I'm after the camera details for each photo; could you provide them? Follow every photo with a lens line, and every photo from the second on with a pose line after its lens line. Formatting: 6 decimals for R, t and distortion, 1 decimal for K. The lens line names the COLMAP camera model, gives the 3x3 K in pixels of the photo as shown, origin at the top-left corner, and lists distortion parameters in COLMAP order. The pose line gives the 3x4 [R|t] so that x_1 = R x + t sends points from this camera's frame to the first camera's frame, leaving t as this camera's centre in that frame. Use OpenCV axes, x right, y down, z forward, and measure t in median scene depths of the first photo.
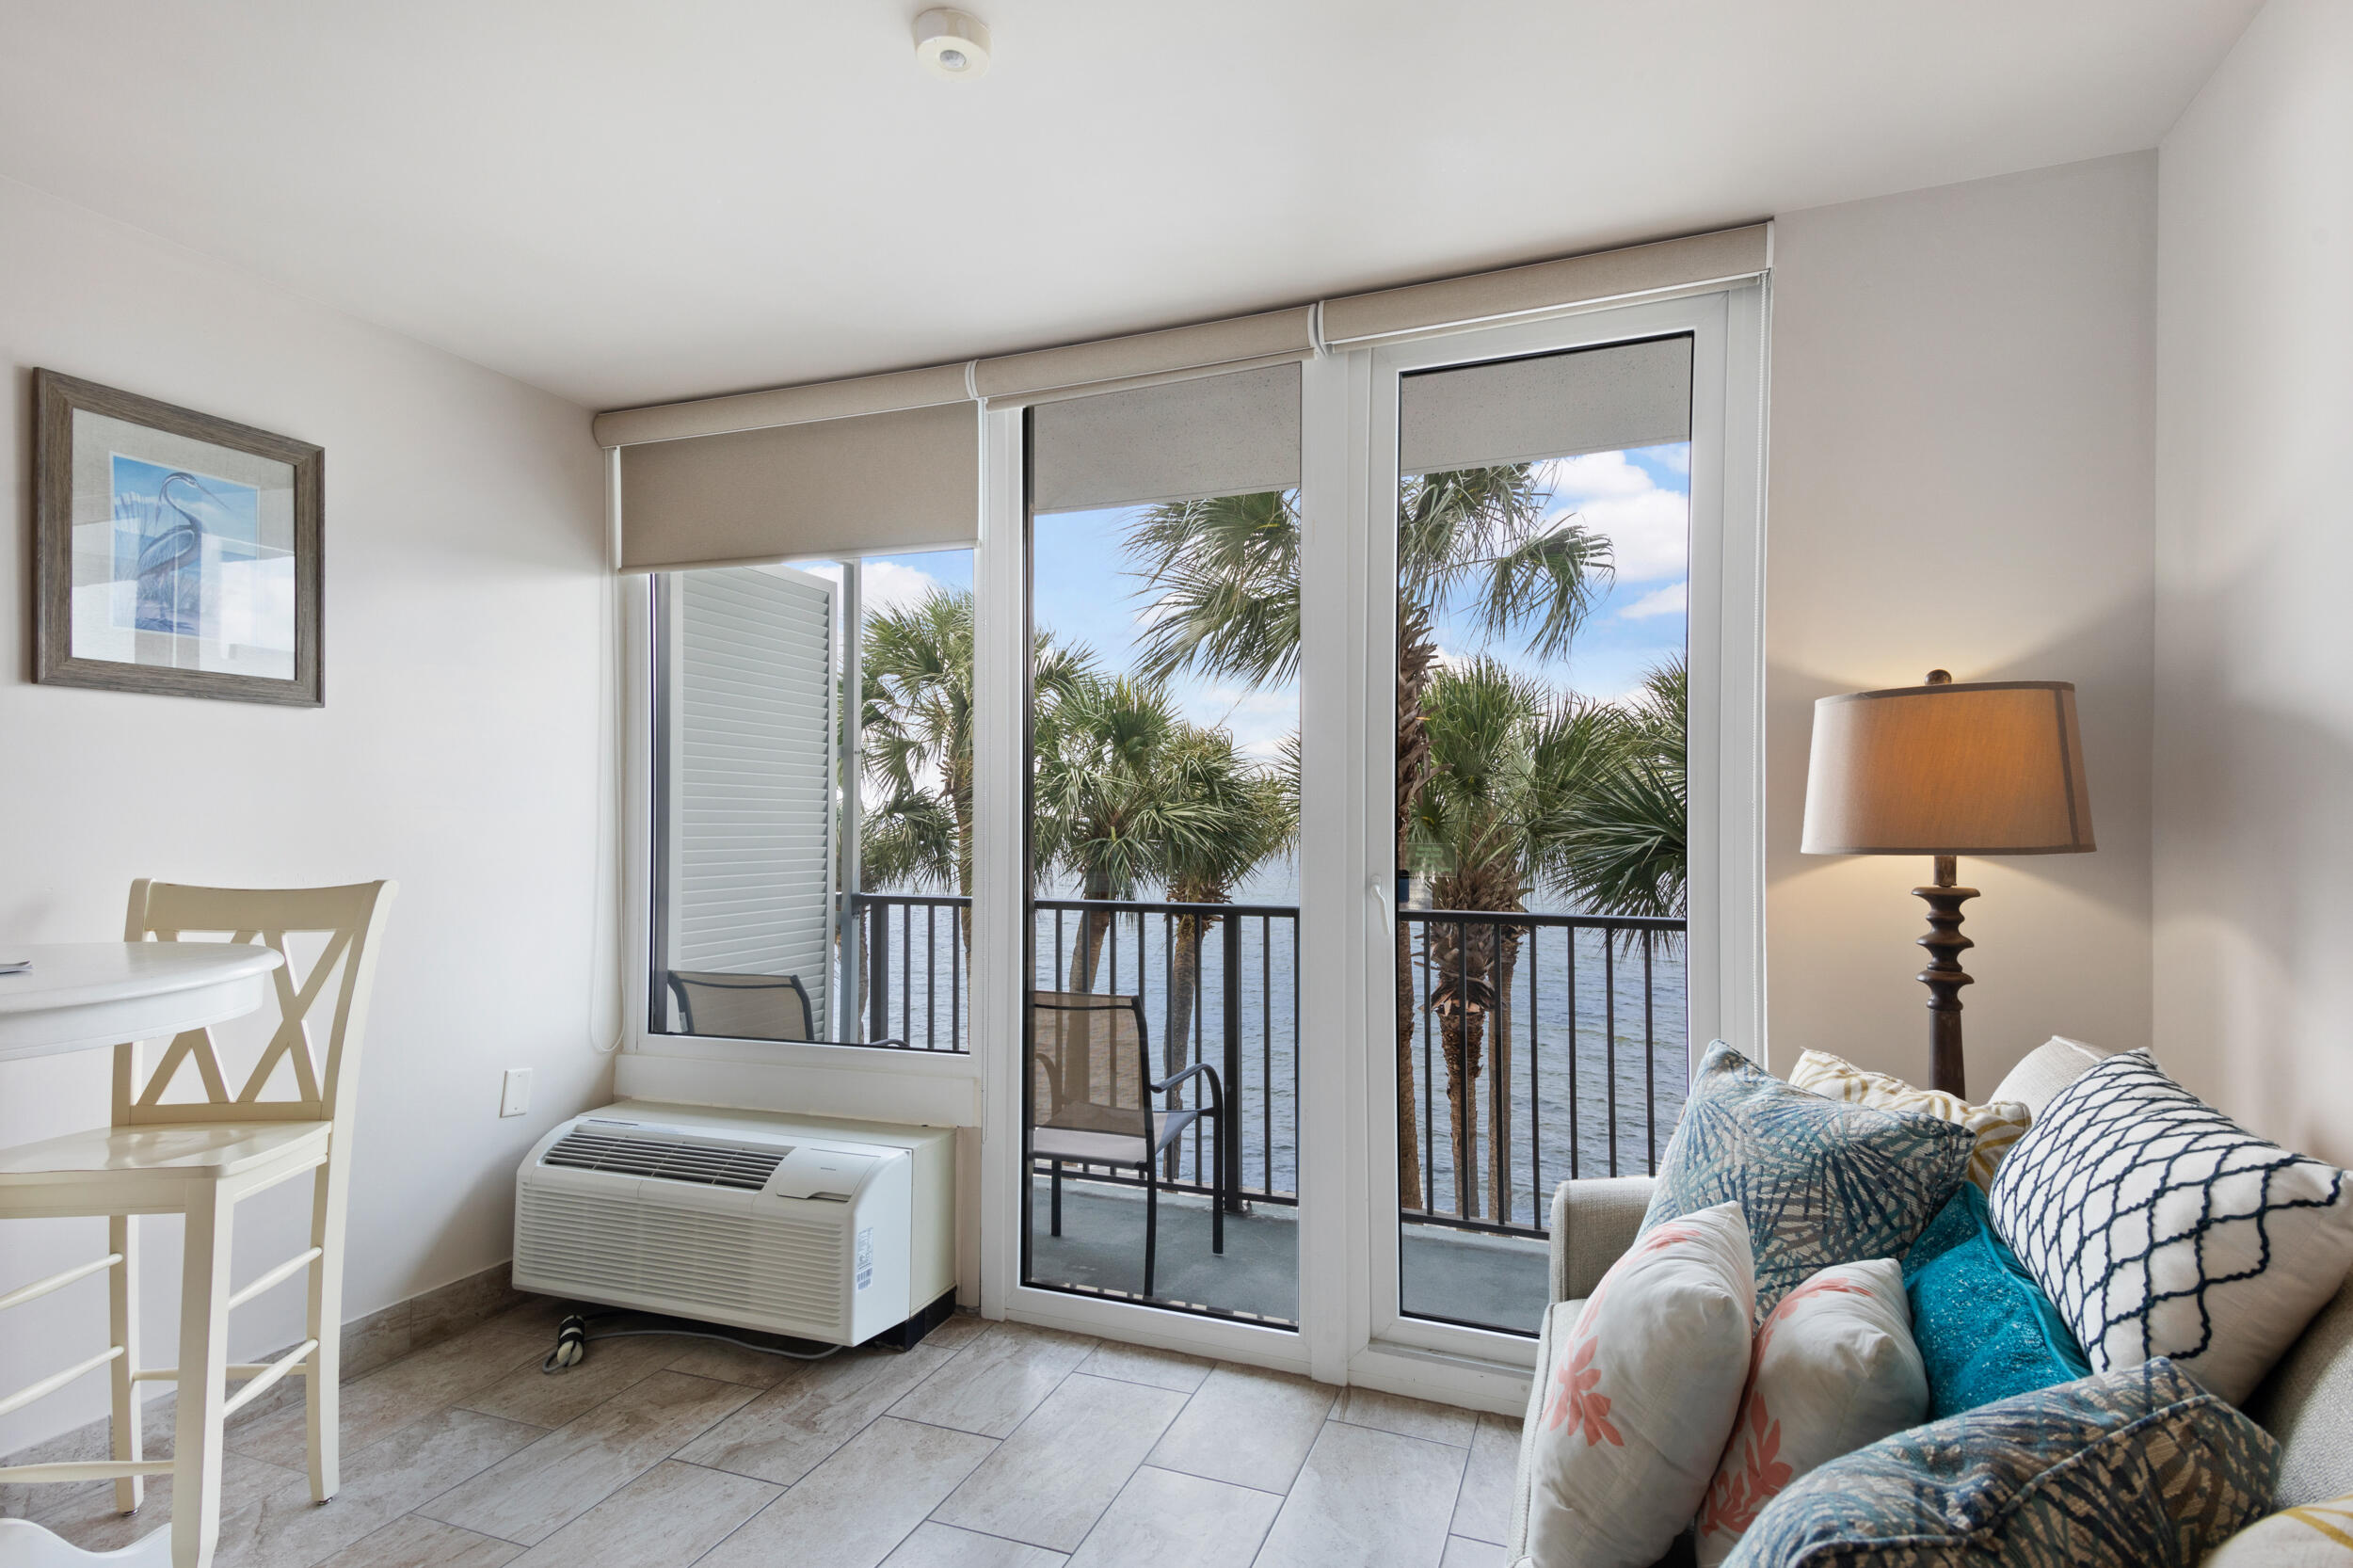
lens RADIAL K [[1196.8, 0, 1171.7], [0, 1196.8, 820.6], [0, 0, 1]] dist [0.063810, -0.000162]
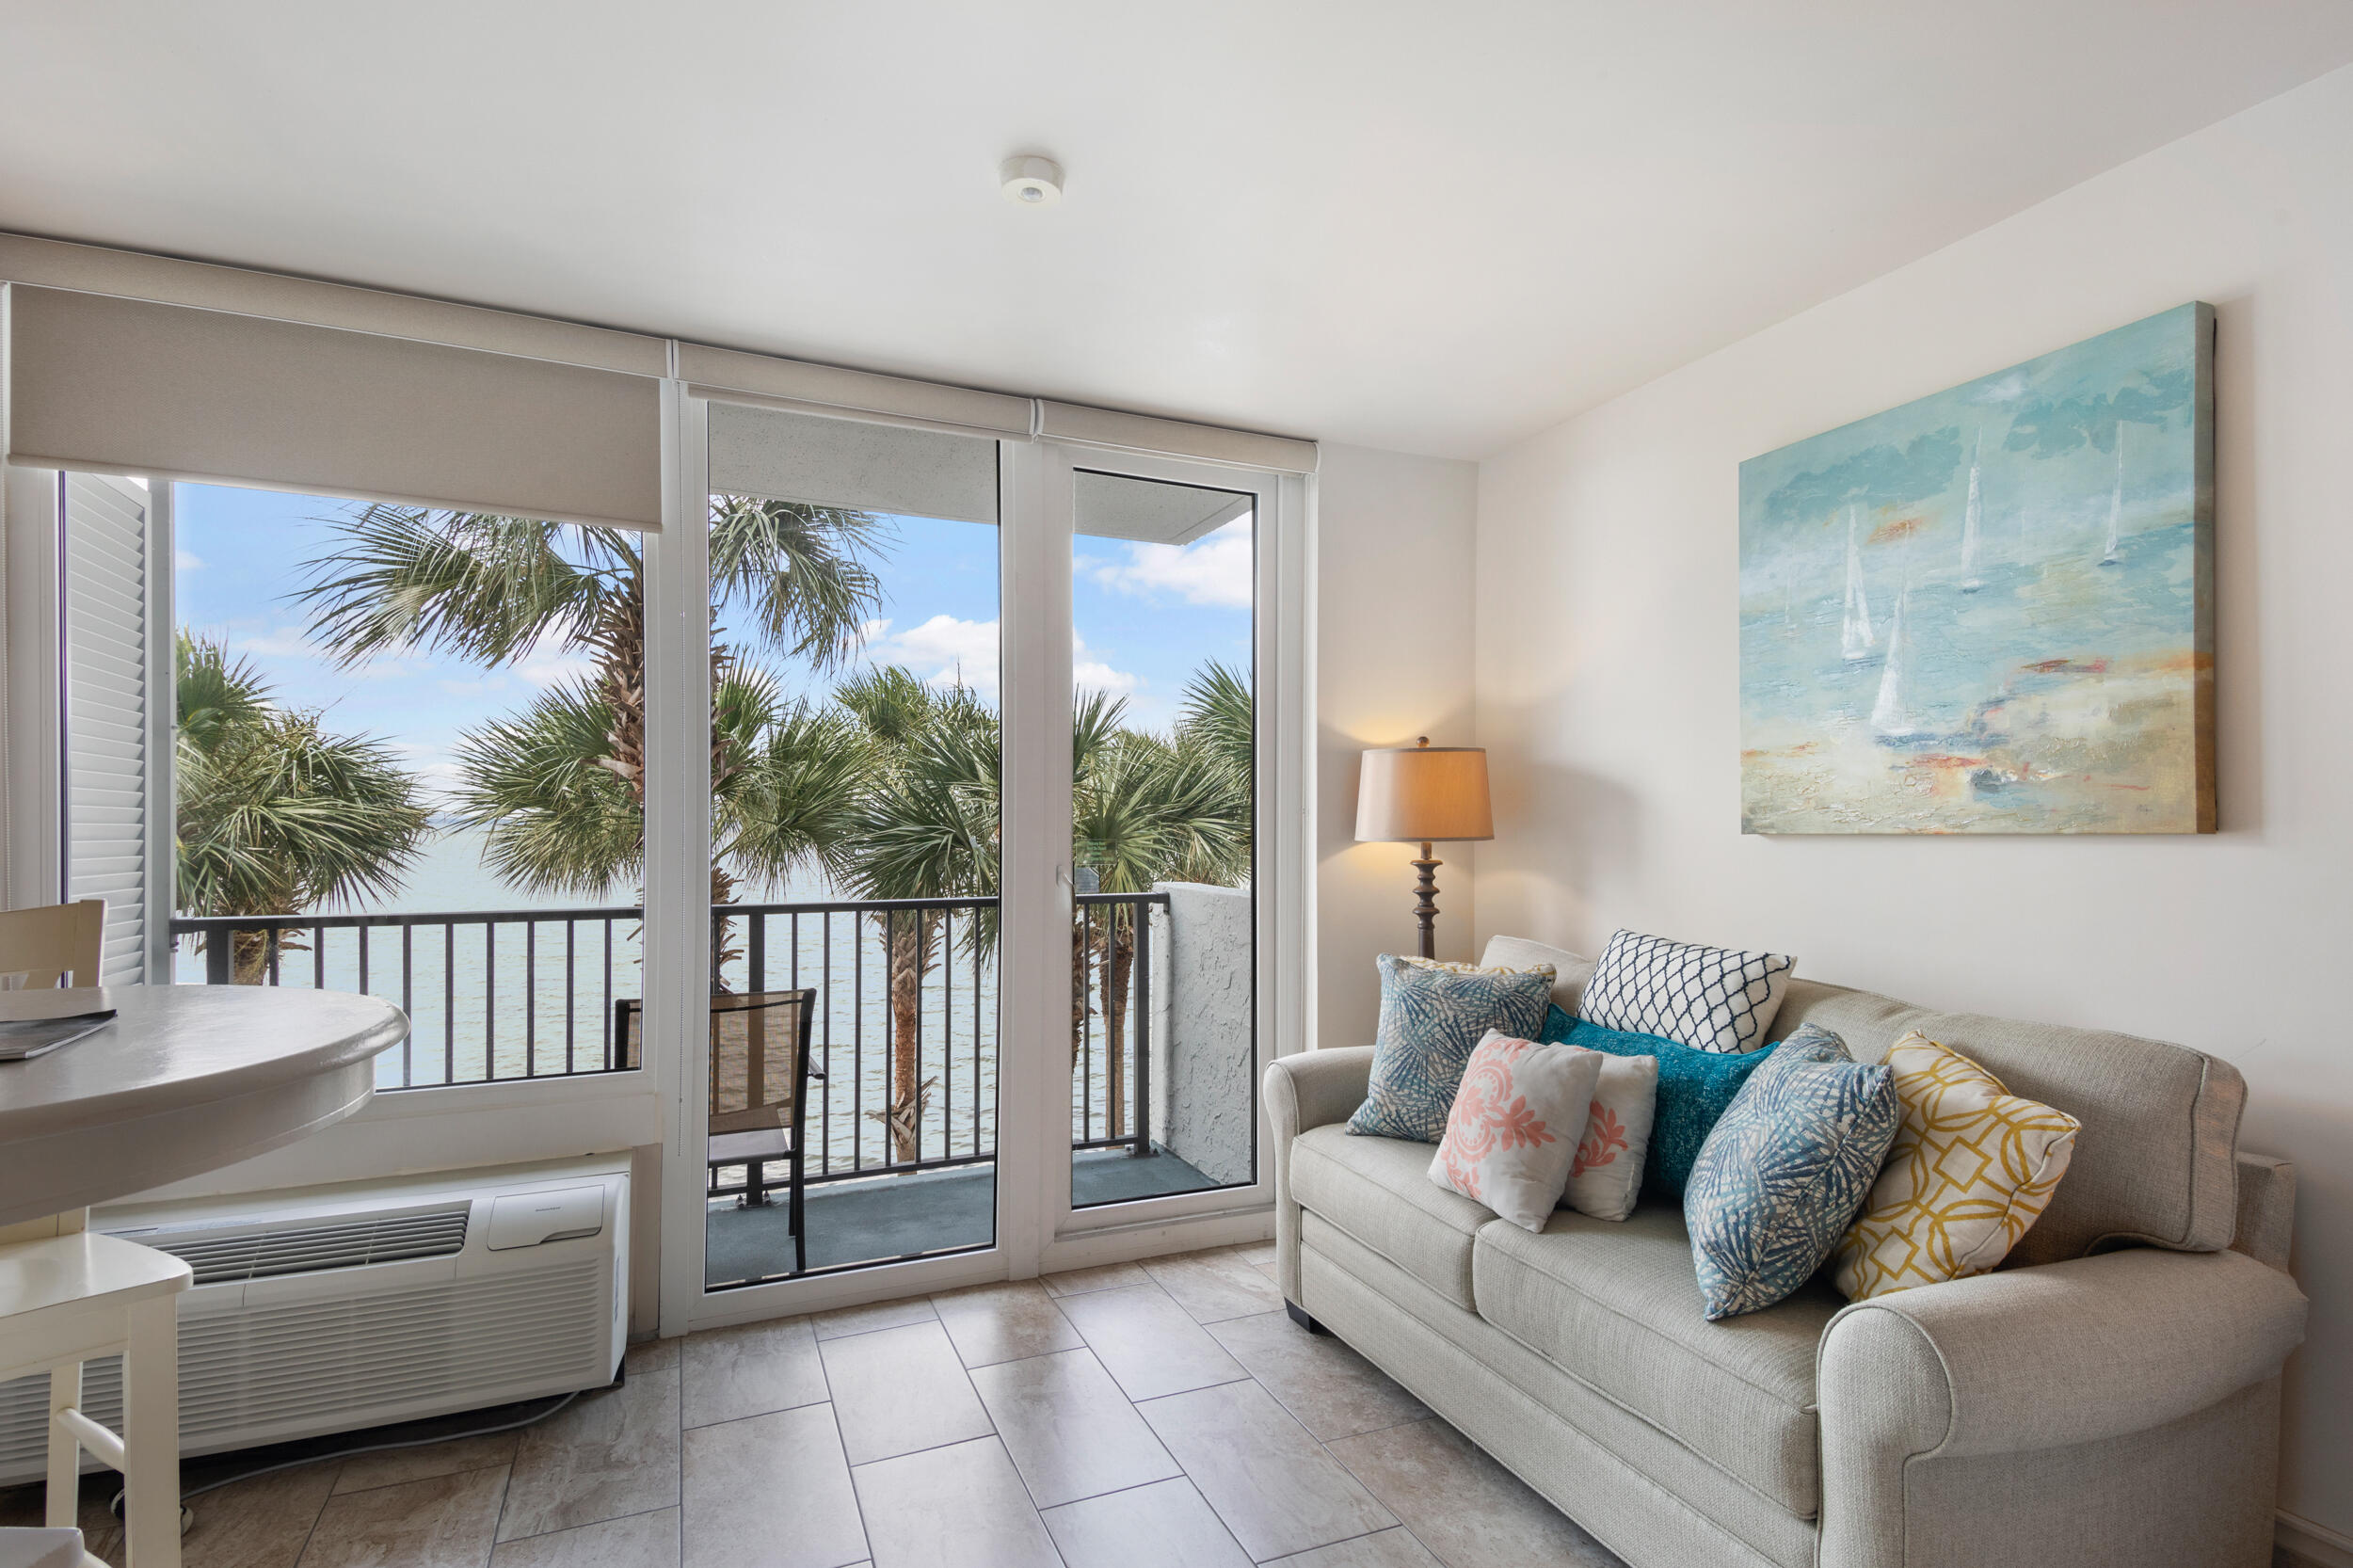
lens RADIAL K [[1163.5, 0, 1179.8], [0, 1163.5, 818.0], [0, 0, 1]] dist [0.071561, -0.001004]
pose [[0.717941, 0.003816, 0.696094, -0.555006], [-0.001448, 0.999991, -0.003989, 0.000622], [-0.696103, 0.001855, 0.717940, 0.026894]]
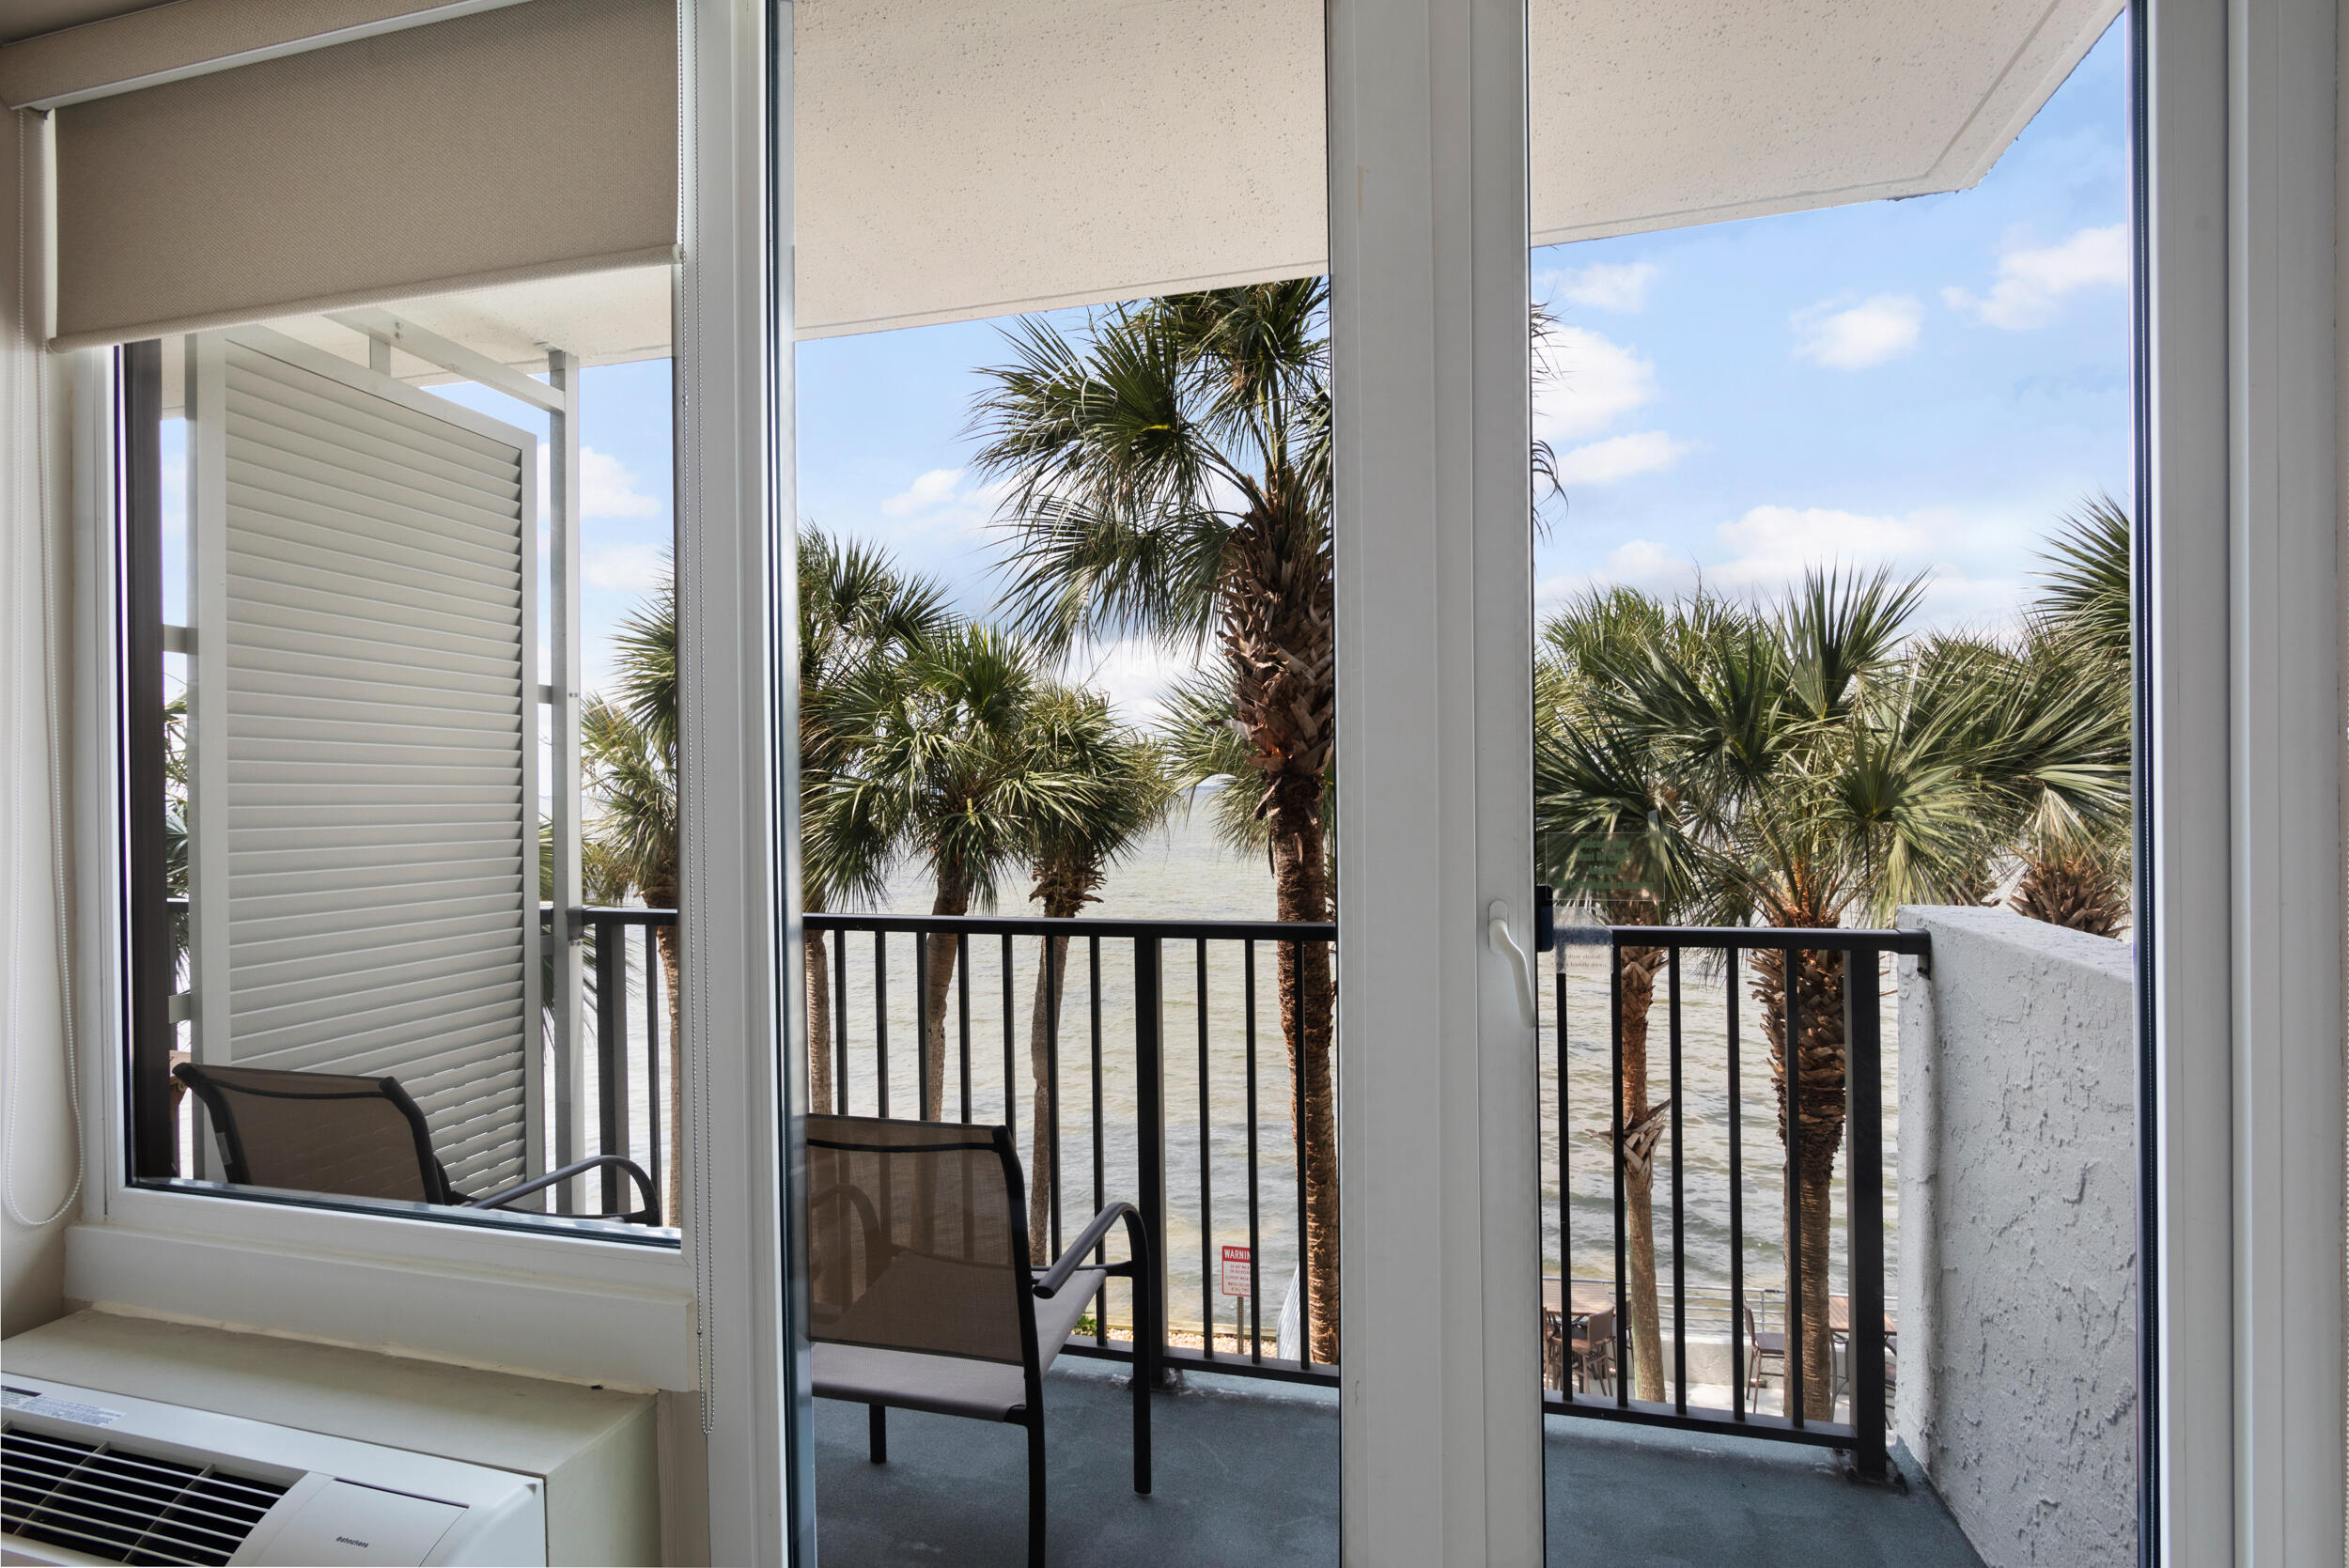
lens RADIAL K [[1187.0, 0, 1192.0], [0, 1187.0, 795.5], [0, 0, 1]] dist [-0.005738, 0.001013]
pose [[0.991016, -0.014918, 0.132910, -0.015578], [0.014133, 0.999877, 0.006848, -0.002240], [-0.132995, -0.004908, 0.991105, 0.501456]]
